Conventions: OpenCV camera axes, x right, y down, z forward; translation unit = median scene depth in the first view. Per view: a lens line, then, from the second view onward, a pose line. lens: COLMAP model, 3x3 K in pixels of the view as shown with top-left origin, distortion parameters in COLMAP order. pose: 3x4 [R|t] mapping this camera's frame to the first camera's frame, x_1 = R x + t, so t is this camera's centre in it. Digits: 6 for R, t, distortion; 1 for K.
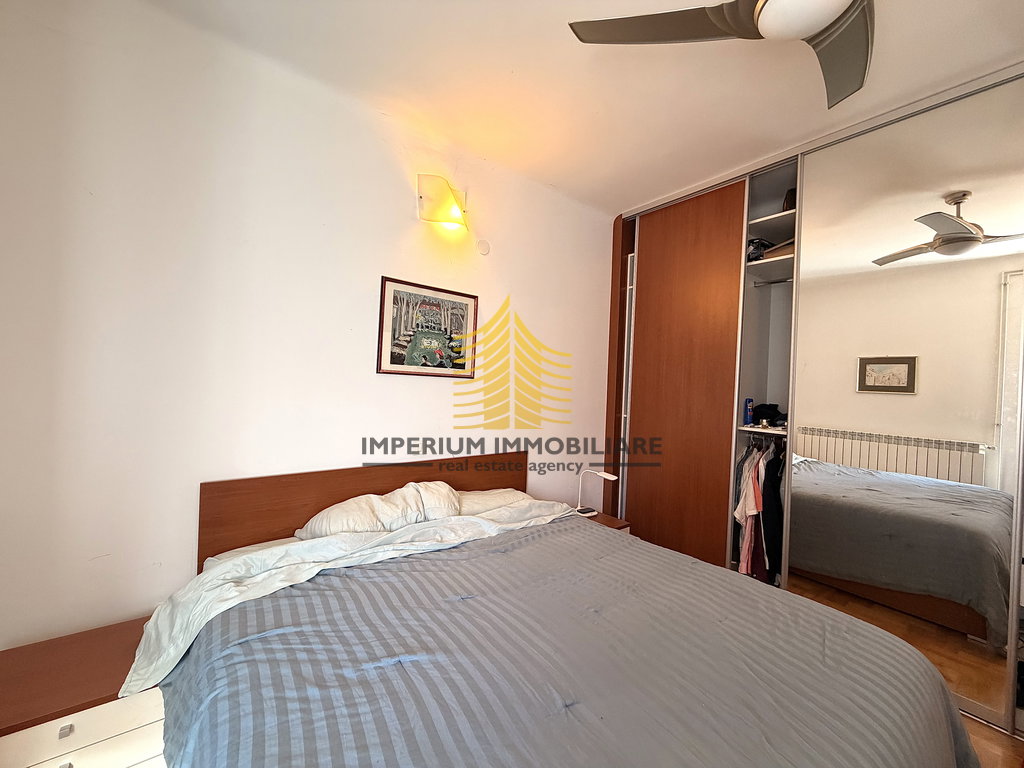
lens RADIAL K [[403.2, 0, 513.7], [0, 403.2, 382.6], [0, 0, 1]] dist [-0.000861, -0.000134]
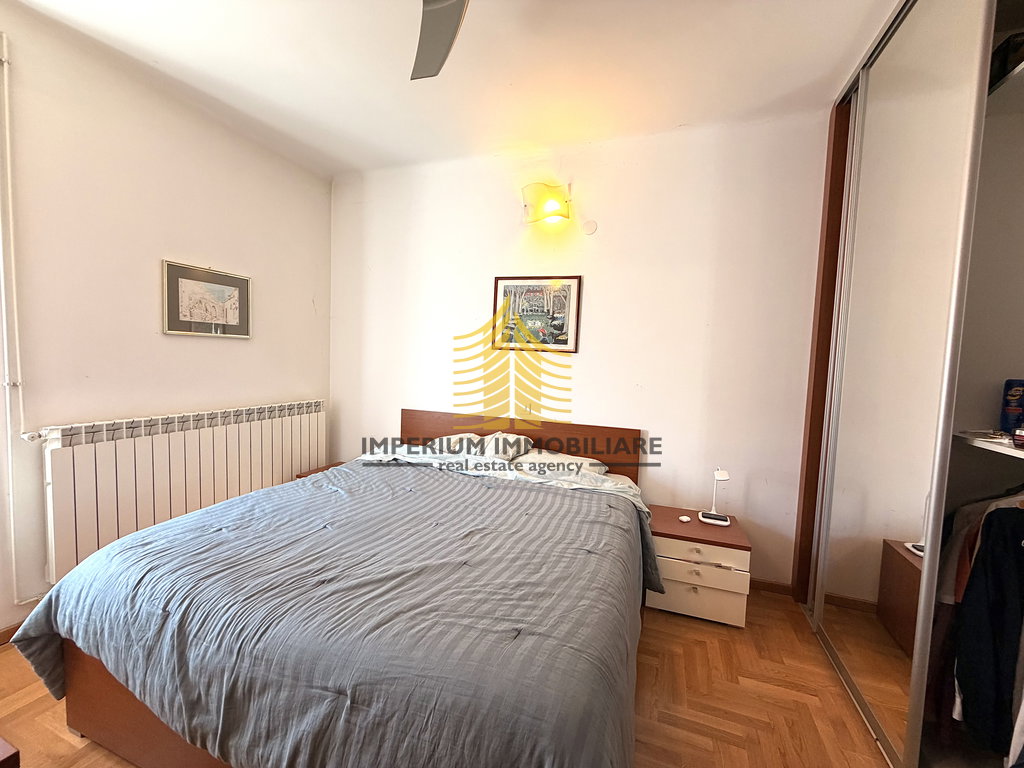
lens RADIAL K [[403.2, 0, 515.1], [0, 403.2, 383.9], [0, 0, 1]] dist [-0.000861, -0.000134]
pose [[0.545710, 0.033378, -0.837309, 0.774731], [-0.018117, 0.999443, 0.028033, 0.049355], [0.837779, -0.000129, 0.546010, 0.289639]]
